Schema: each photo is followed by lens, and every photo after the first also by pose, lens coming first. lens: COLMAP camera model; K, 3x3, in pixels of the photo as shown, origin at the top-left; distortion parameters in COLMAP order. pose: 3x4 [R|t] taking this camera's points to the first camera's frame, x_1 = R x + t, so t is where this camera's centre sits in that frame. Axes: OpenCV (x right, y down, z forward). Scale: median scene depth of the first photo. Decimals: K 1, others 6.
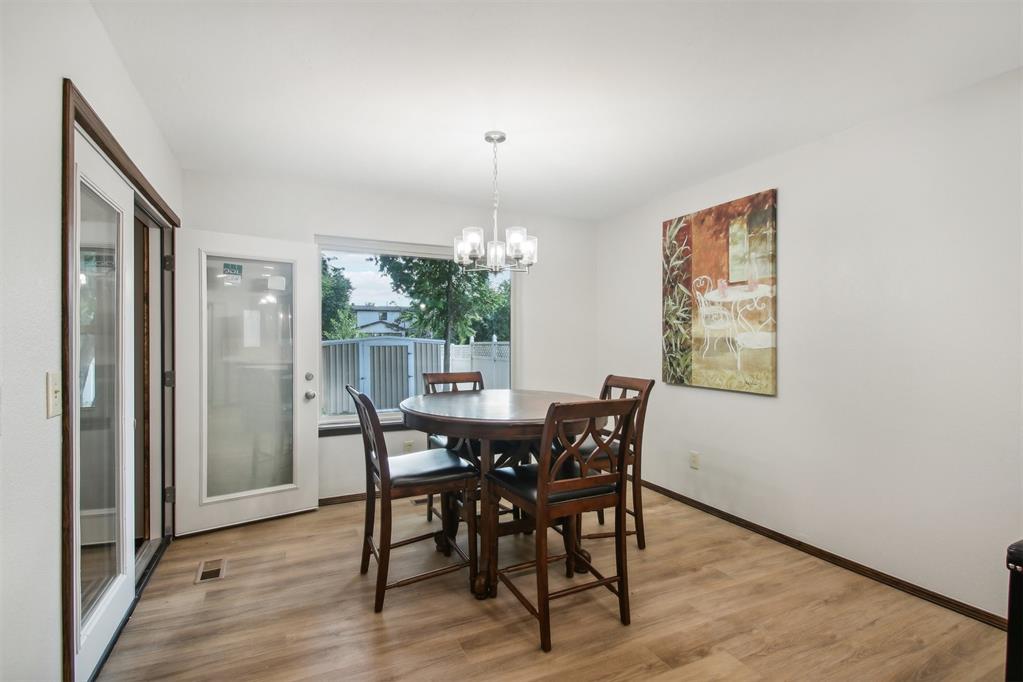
lens RADIAL K [[484.4, 0, 510.5], [0, 484.4, 343.5], [0, 0, 1]] dist [0.003487, -0.010949]
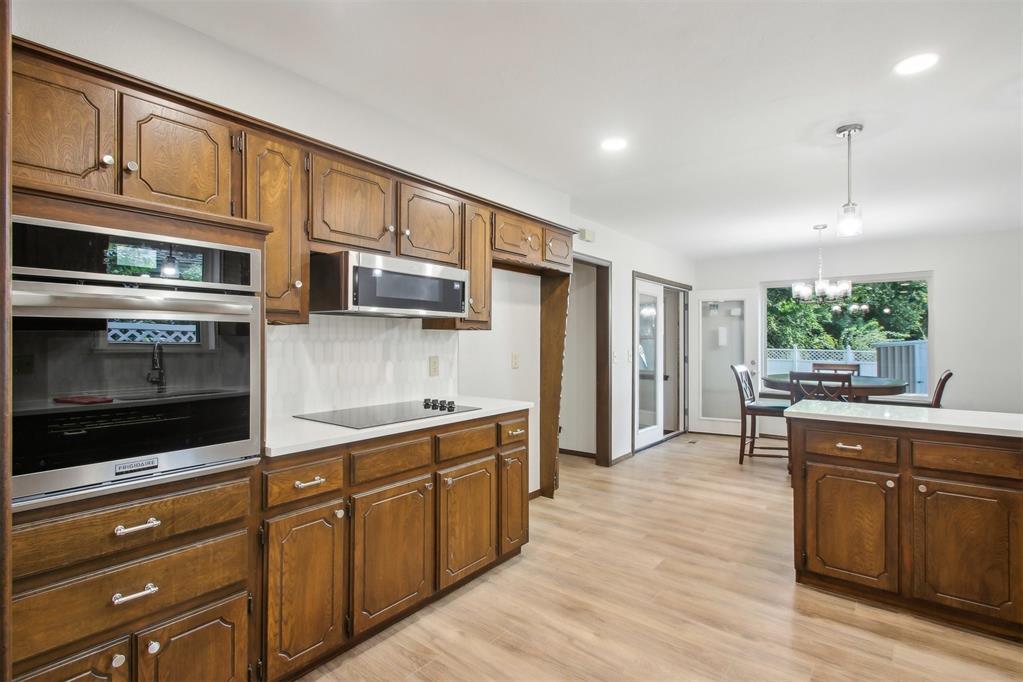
lens RADIAL K [[484.4, 0, 514.0], [0, 484.4, 338.8], [0, 0, 1]] dist [0.003487, -0.010949]
pose [[0.435490, -0.004579, -0.900182, 0.840880], [-0.008471, 0.999922, -0.009185, 0.003220], [0.900154, 0.011625, 0.435417, -0.595532]]
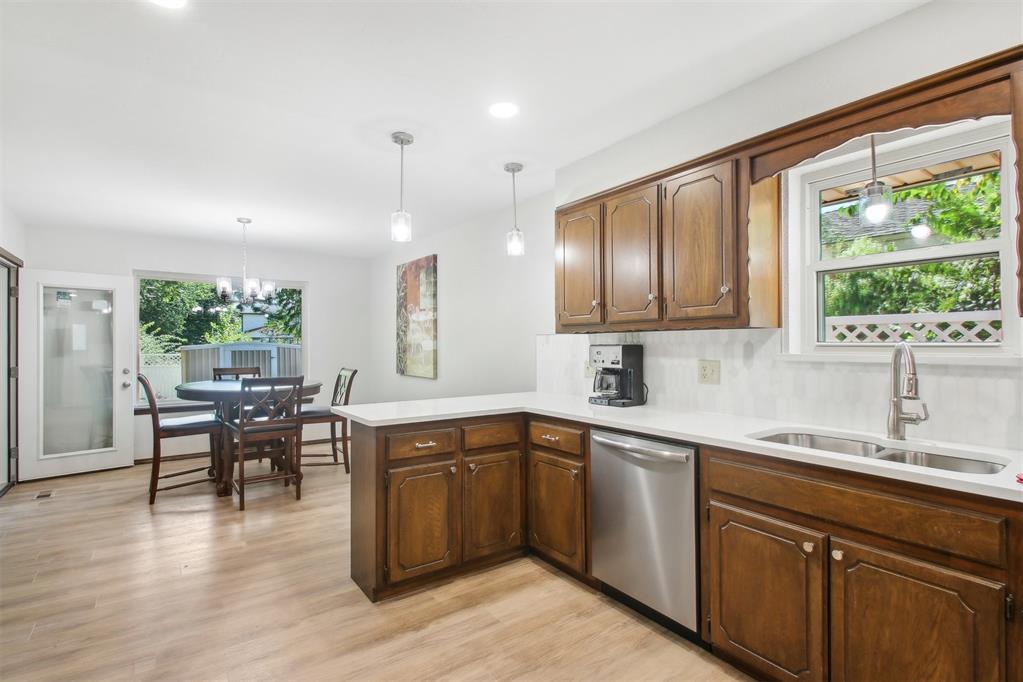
lens RADIAL K [[484.4, 0, 504.5], [0, 484.4, 343.4], [0, 0, 1]] dist [0.003487, -0.010949]
pose [[0.983839, 0.000083, 0.179057, 0.422292], [0.001717, 0.999950, -0.009897, 0.003447], [-0.179049, 0.010045, 0.983789, -0.593456]]
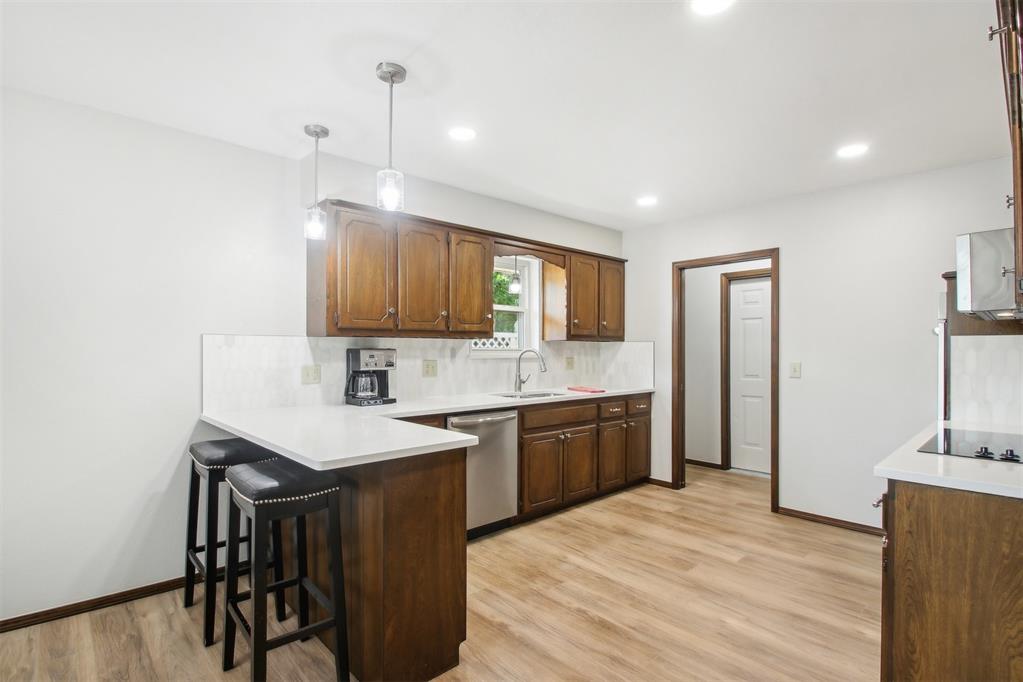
lens RADIAL K [[484.4, 0, 510.1], [0, 484.4, 349.7], [0, 0, 1]] dist [0.003487, -0.010949]
pose [[-0.294753, 0.000308, 0.955573, -0.188471], [0.003256, 0.999994, 0.000682, -0.000086], [-0.955568, 0.003312, -0.294752, 0.223502]]
